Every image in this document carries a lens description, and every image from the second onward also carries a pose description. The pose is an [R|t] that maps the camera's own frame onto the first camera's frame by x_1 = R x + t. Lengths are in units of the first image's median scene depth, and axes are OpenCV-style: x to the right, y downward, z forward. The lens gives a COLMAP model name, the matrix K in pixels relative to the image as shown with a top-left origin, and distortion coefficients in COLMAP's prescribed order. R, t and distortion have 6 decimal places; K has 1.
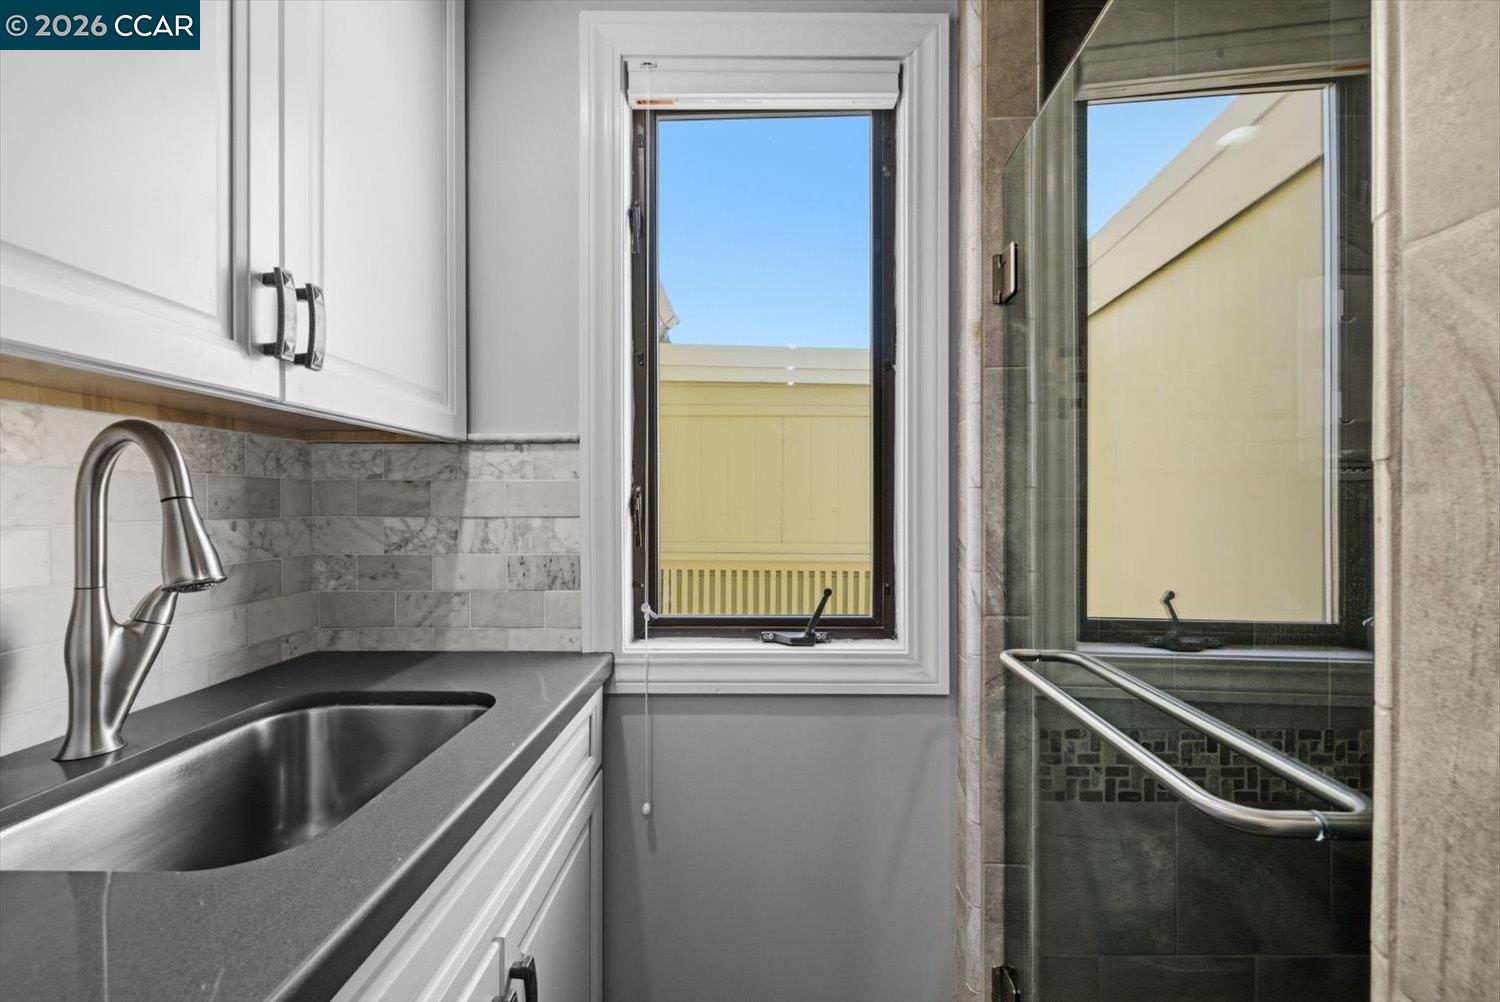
lens RADIAL K [[592.9, 0, 750.0], [0, 592.9, 501.0], [0, 0, 1]] dist [0.005237, -0.002911]
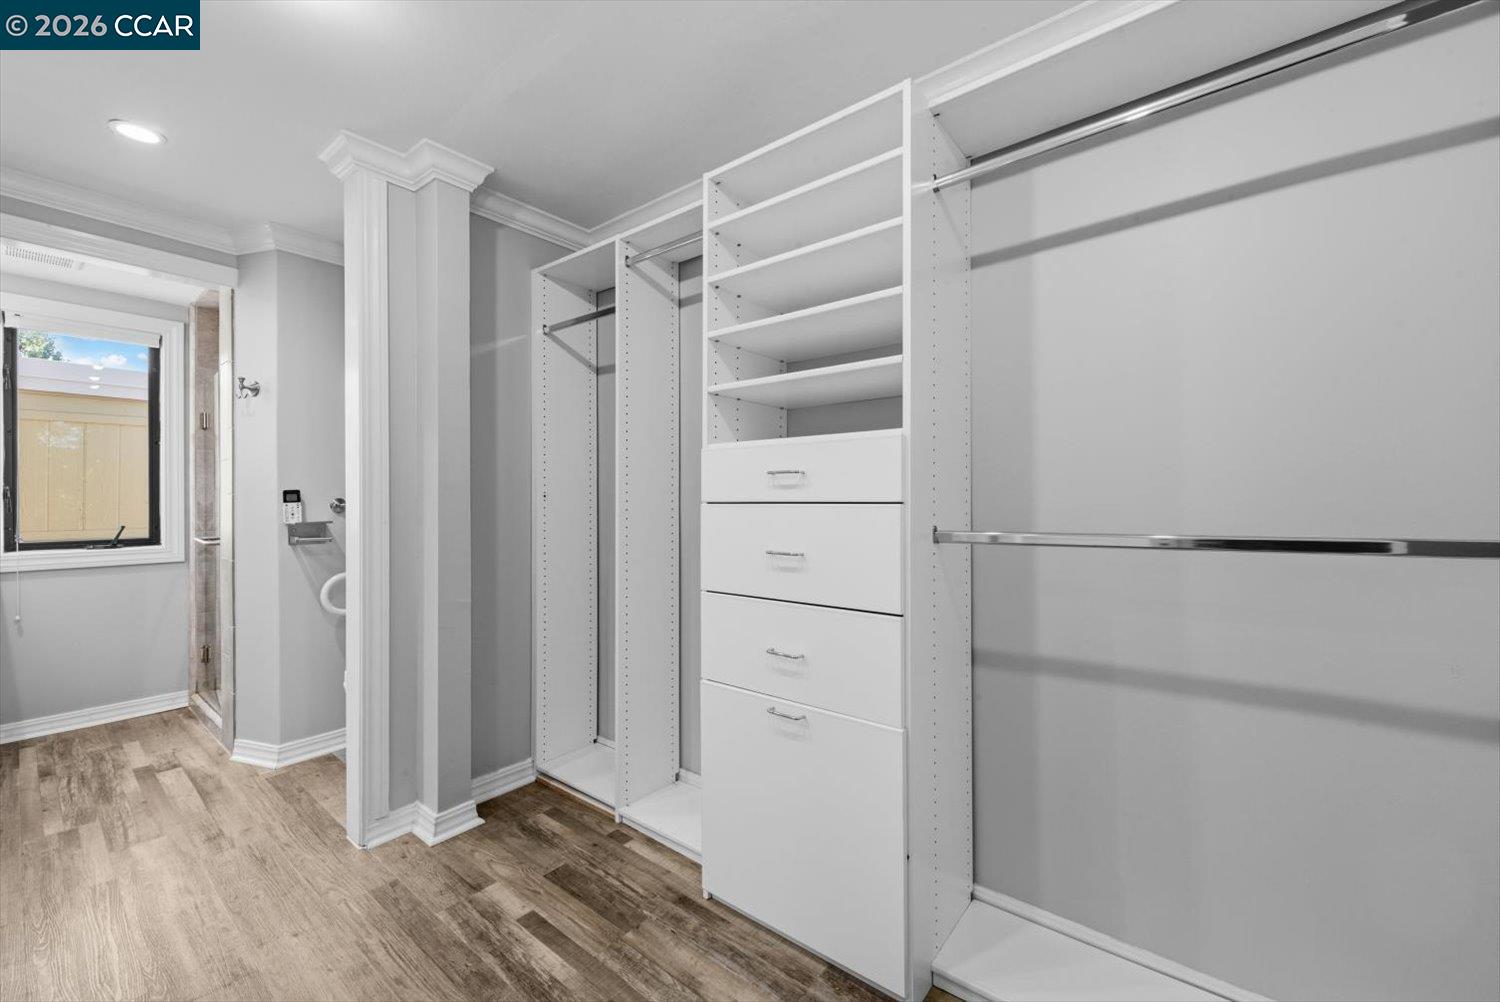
lens RADIAL K [[598.9, 0, 745.2], [0, 598.9, 494.9], [0, 0, 1]] dist [0.000507, -0.000072]
pose [[0.623366, 0.000139, 0.781930, -0.233859], [0.004660, 0.999982, -0.003892, 0.031512], [-0.781916, 0.006070, 0.623354, -2.884063]]
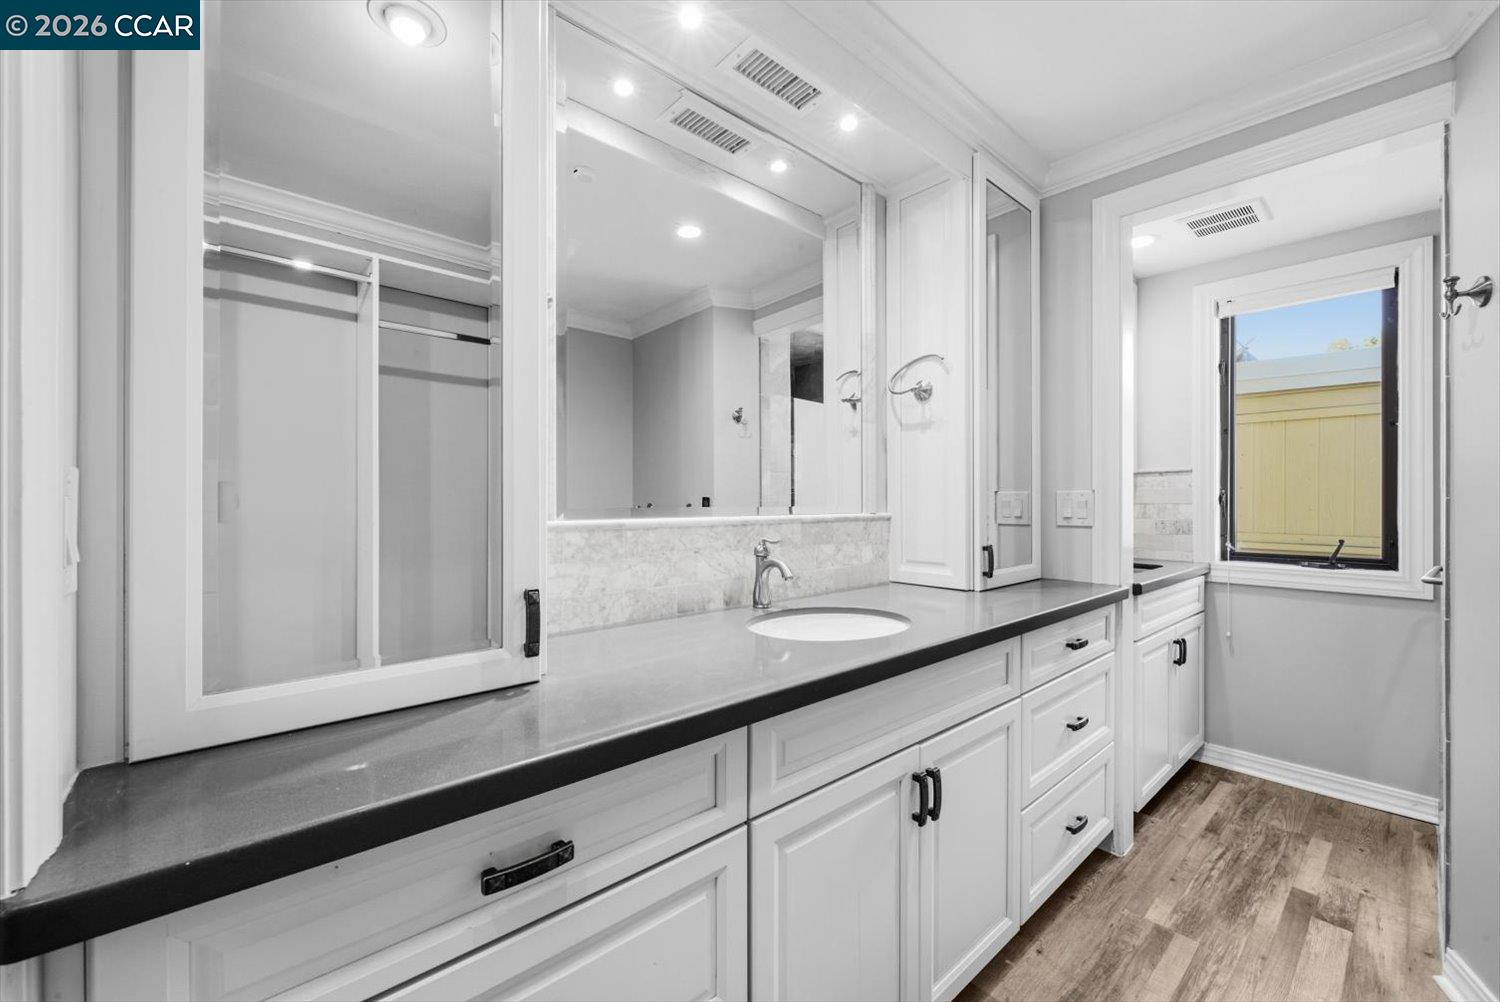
lens RADIAL K [[603.8, 0, 750.0], [0, 603.8, 501.0], [0, 0, 1]] dist [0.002282, -0.000418]
pose [[0.675372, 0.000932, -0.737477, 0.286269], [-0.002213, 0.999997, -0.000762, 0.021685], [0.737474, 0.002147, 0.675372, -1.858247]]
